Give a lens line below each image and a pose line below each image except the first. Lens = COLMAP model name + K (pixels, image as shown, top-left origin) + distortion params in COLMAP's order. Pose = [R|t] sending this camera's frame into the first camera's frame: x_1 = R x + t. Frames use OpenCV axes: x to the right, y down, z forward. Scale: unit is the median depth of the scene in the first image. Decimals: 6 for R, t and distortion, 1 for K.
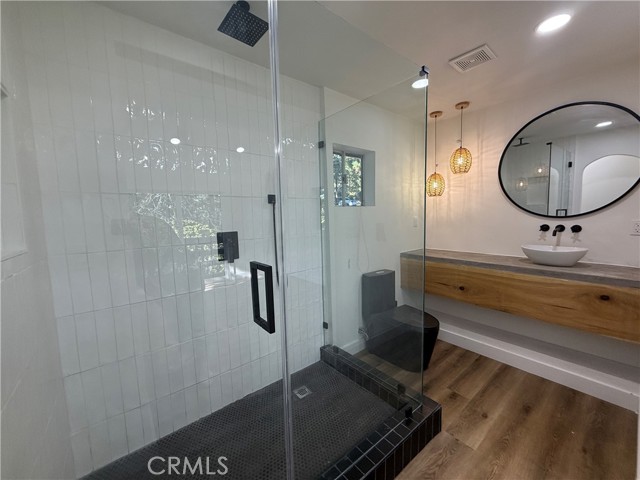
lens RADIAL K [[256.2, 0, 317.4], [0, 256.2, 239.5], [0, 0, 1]] dist [-0.001566, 0.000196]
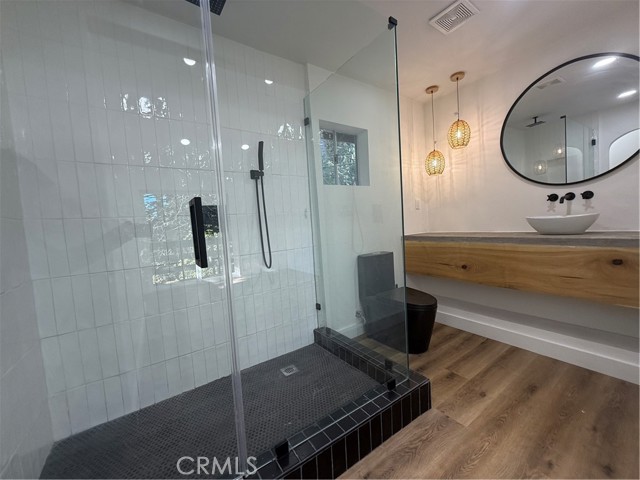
lens RADIAL K [[256.2, 0, 322.1], [0, 256.2, 240.6], [0, 0, 1]] dist [-0.001566, 0.000196]
pose [[0.996854, -0.029975, -0.073371, 0.137541], [0.028062, 0.999242, -0.026970, 0.122955], [0.074124, 0.024826, 0.996940, 0.028128]]
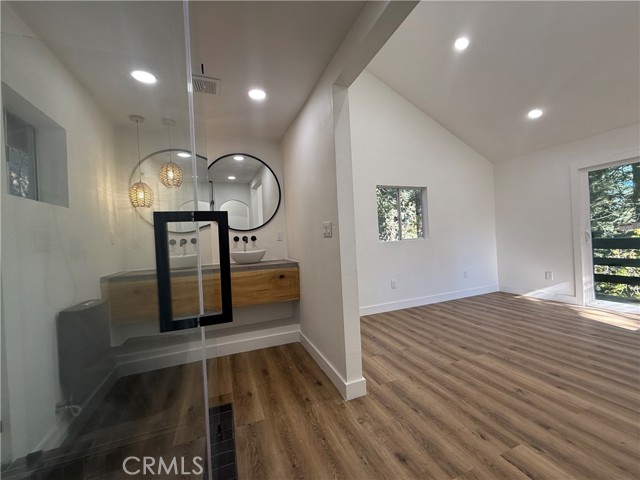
lens RADIAL K [[256.2, 0, 318.7], [0, 256.2, 239.8], [0, 0, 1]] dist [-0.001566, 0.000196]
pose [[0.286731, 0.013719, 0.957913, -0.288134], [0.131461, 0.989875, -0.053527, 0.095750], [-0.948949, 0.141276, 0.282024, 0.245605]]
